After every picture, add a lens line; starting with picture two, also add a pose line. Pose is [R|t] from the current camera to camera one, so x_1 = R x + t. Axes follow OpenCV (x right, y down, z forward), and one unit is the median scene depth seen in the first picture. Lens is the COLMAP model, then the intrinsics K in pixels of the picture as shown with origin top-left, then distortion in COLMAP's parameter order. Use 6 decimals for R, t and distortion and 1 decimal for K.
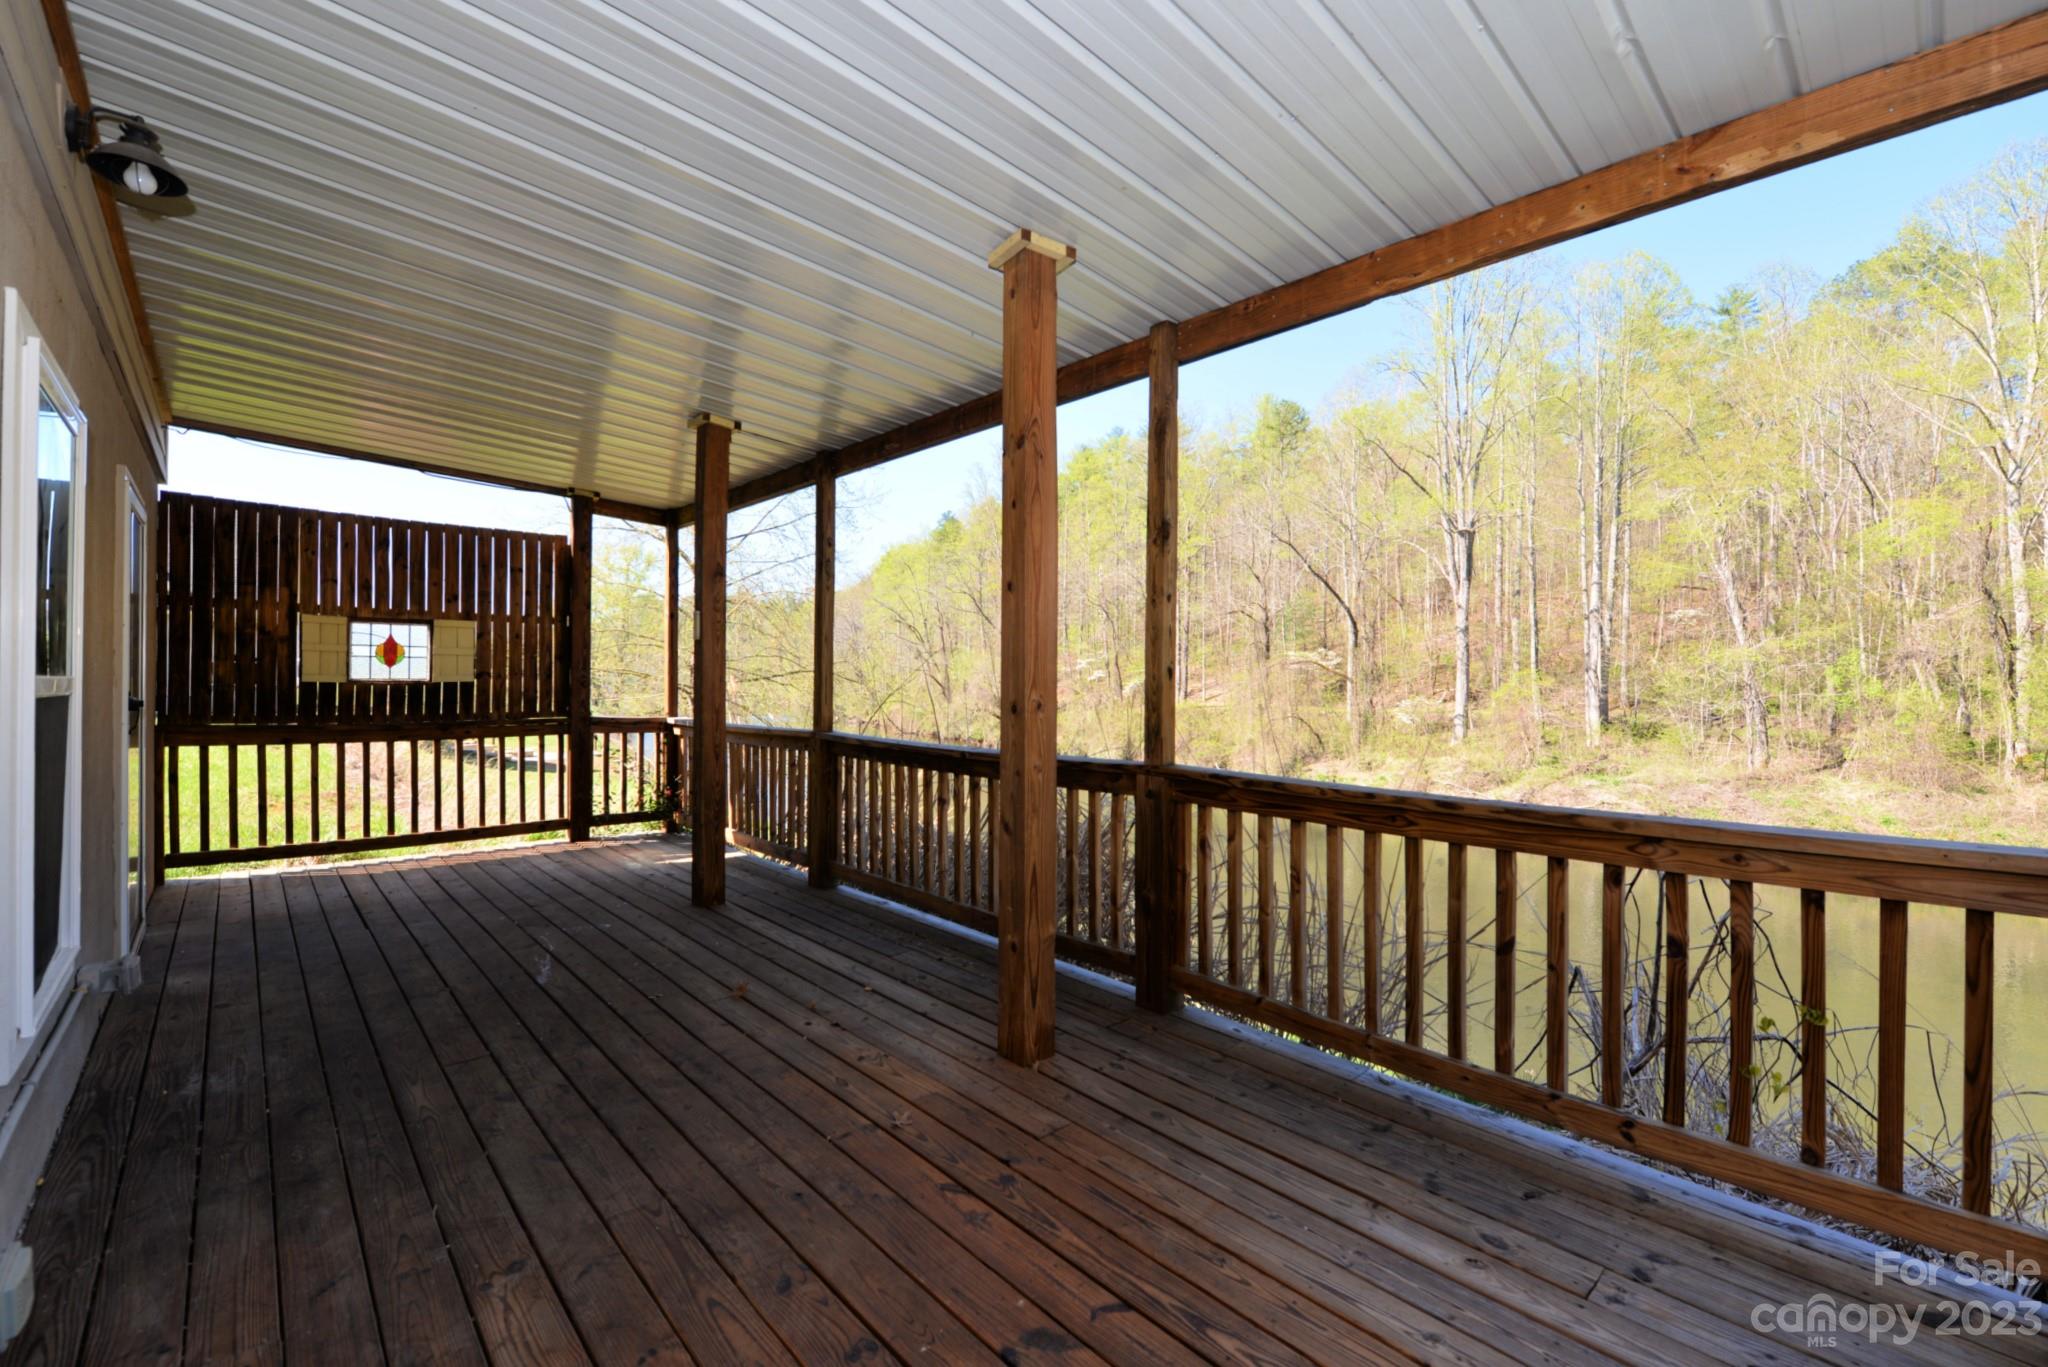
lens RADIAL K [[884.8, 0, 1026.0], [0, 884.8, 679.0], [0, 0, 1]] dist [-0.013113, 0.000231]
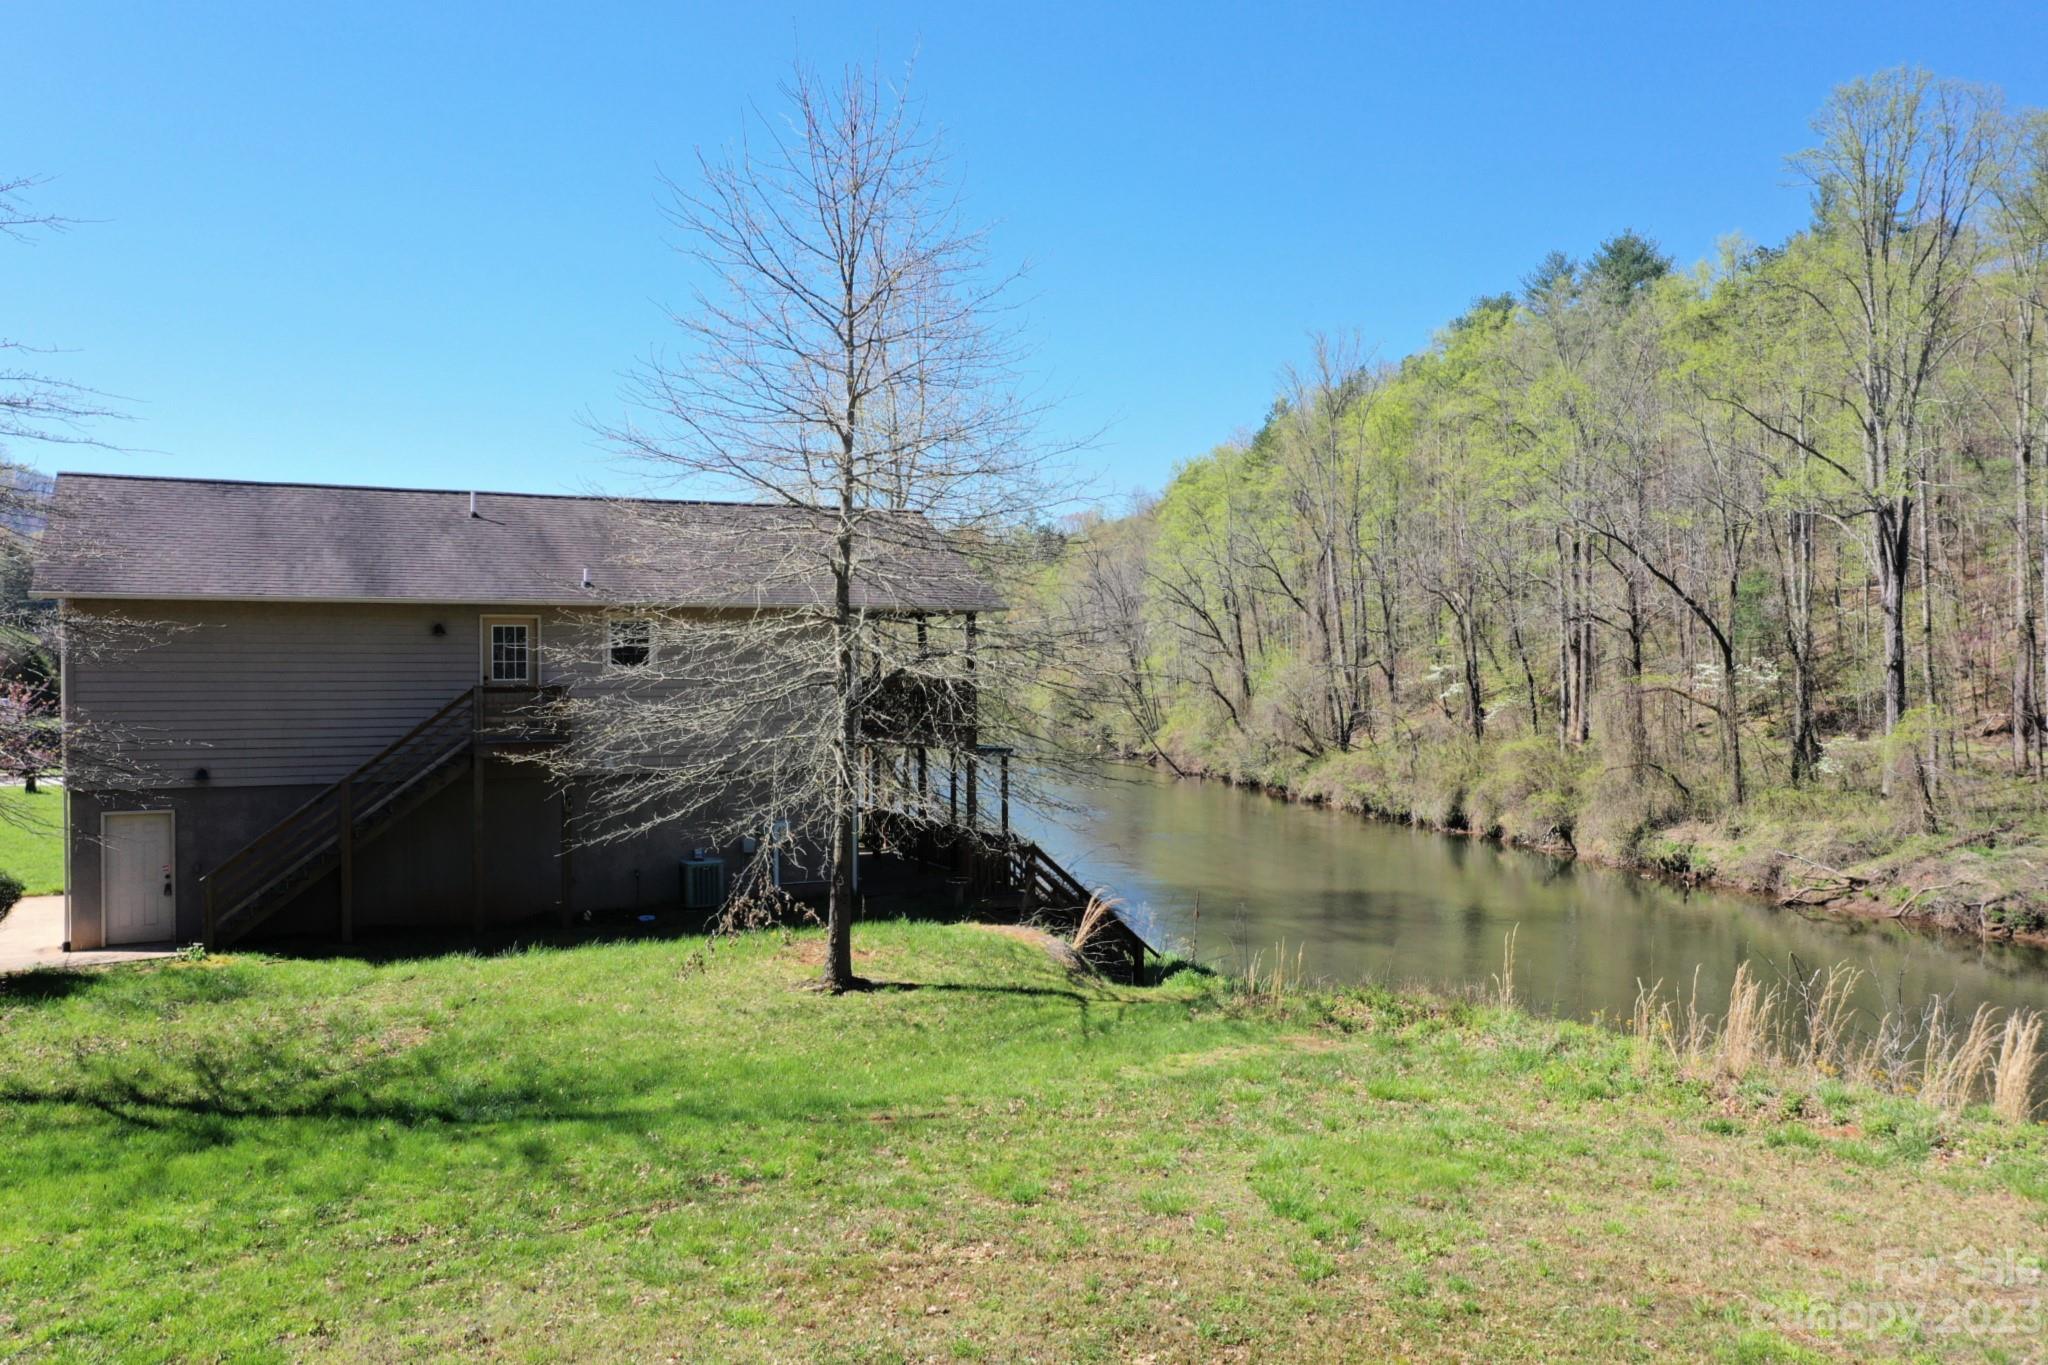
lens RADIAL K [[1653.5, 0, 1024.4], [0, 1653.5, 667.8], [0, 0, 1]] dist [0.004386, 0.009224]
pose [[0.962187, -0.015556, -0.271944, 0.179798], [0.017407, 0.999839, 0.004395, -0.055298], [0.271832, -0.008963, 0.962303, -0.492123]]
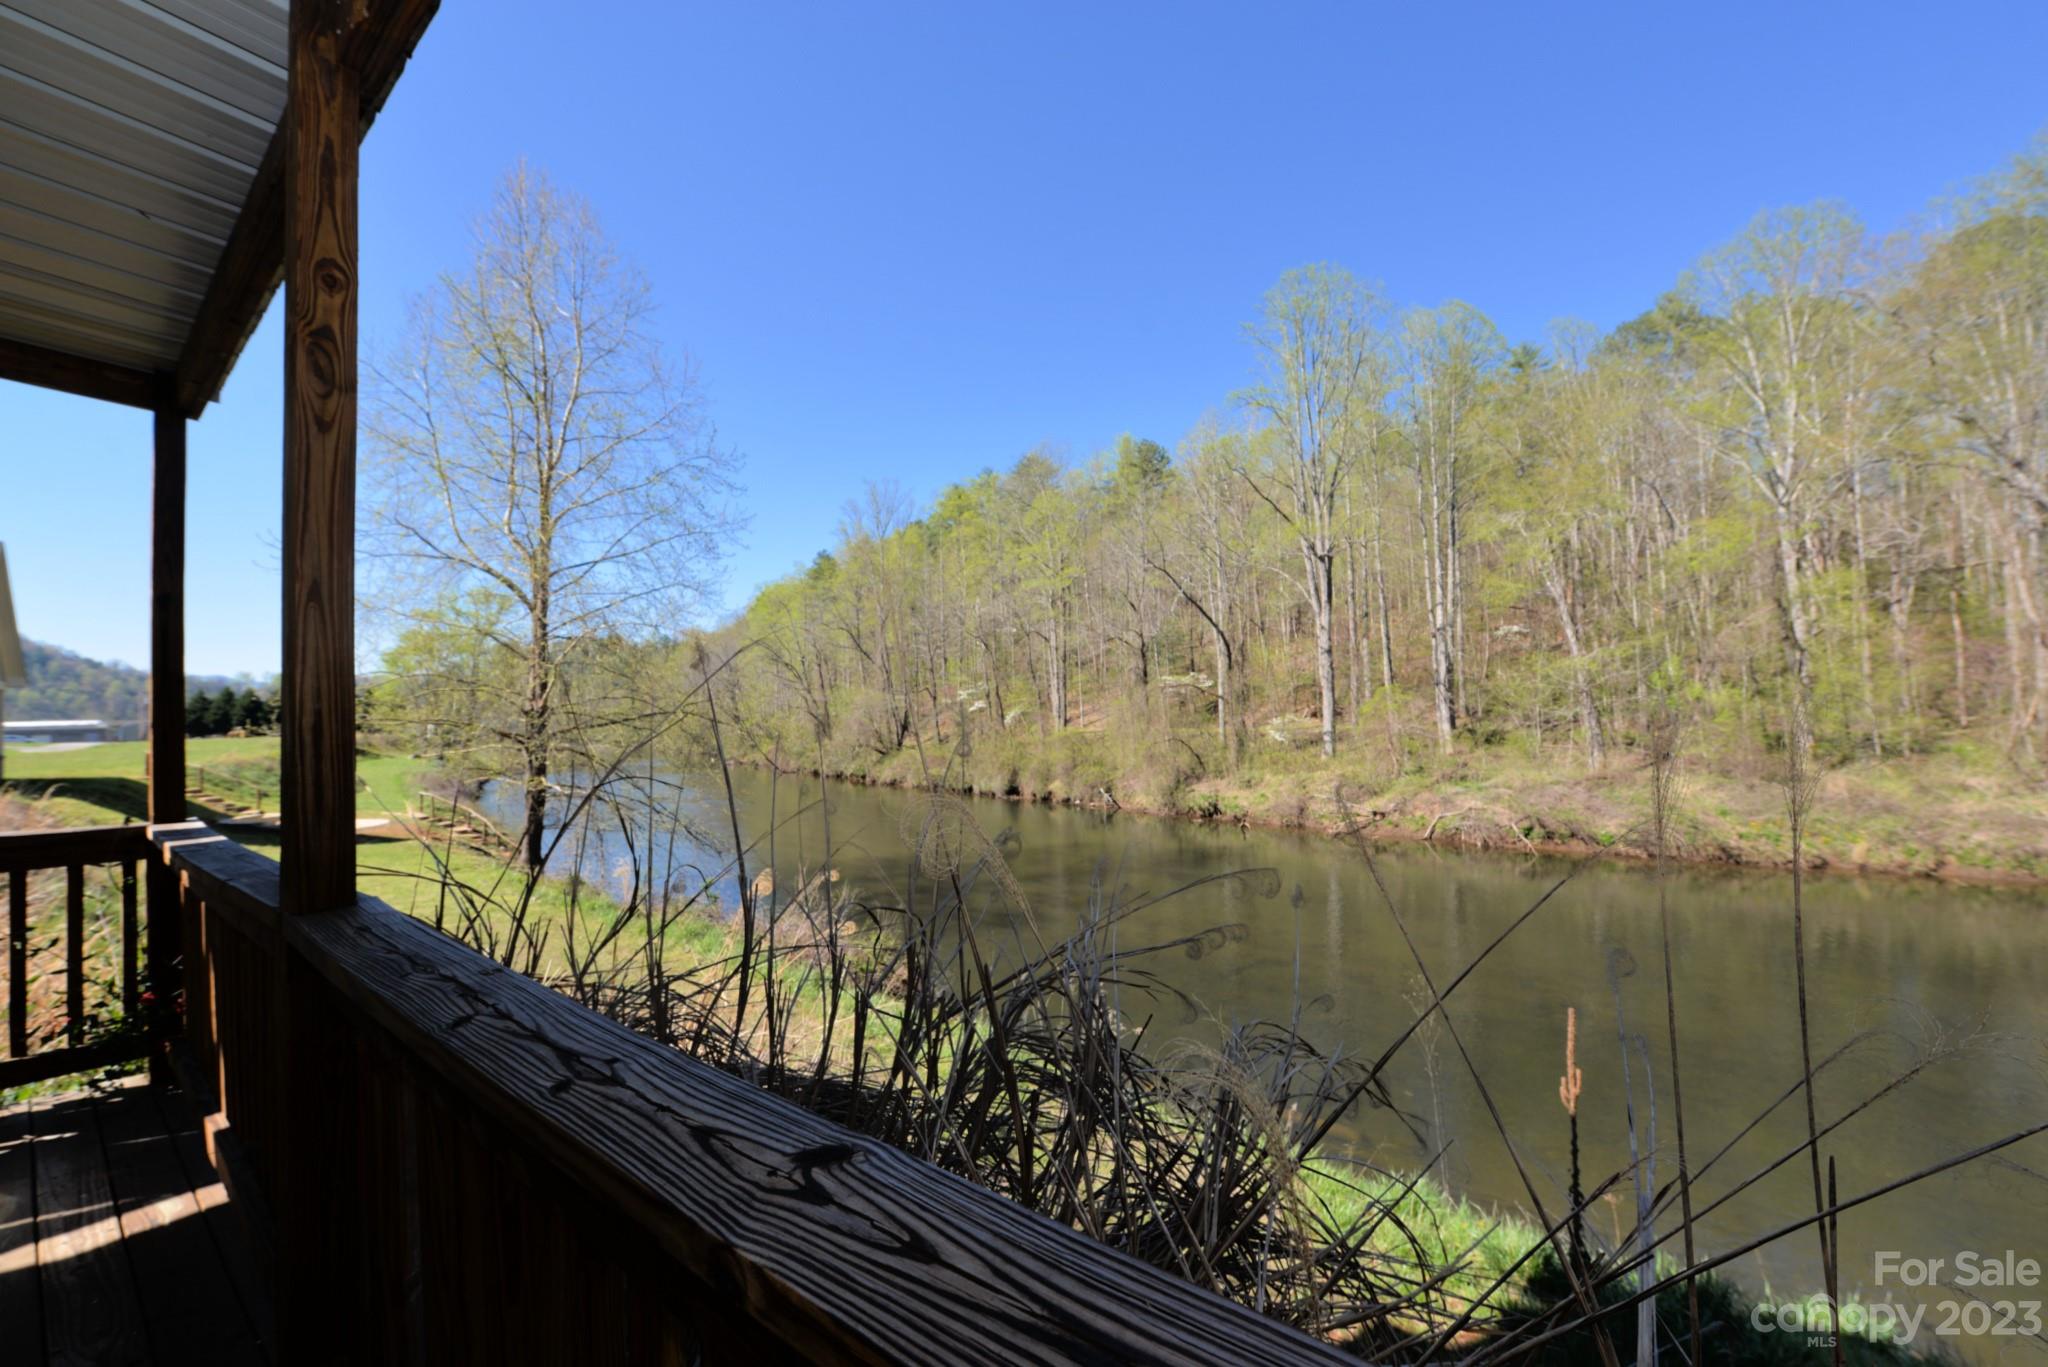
lens RADIAL K [[840.8, 0, 1035.0], [0, 840.8, 677.0], [0, 0, 1]] dist [-0.007672, -0.000216]
pose [[0.987552, -0.032708, 0.153856, -0.003988], [0.038778, 0.998577, -0.036615, 0.000256], [-0.152439, 0.042126, 0.987415, 0.061643]]
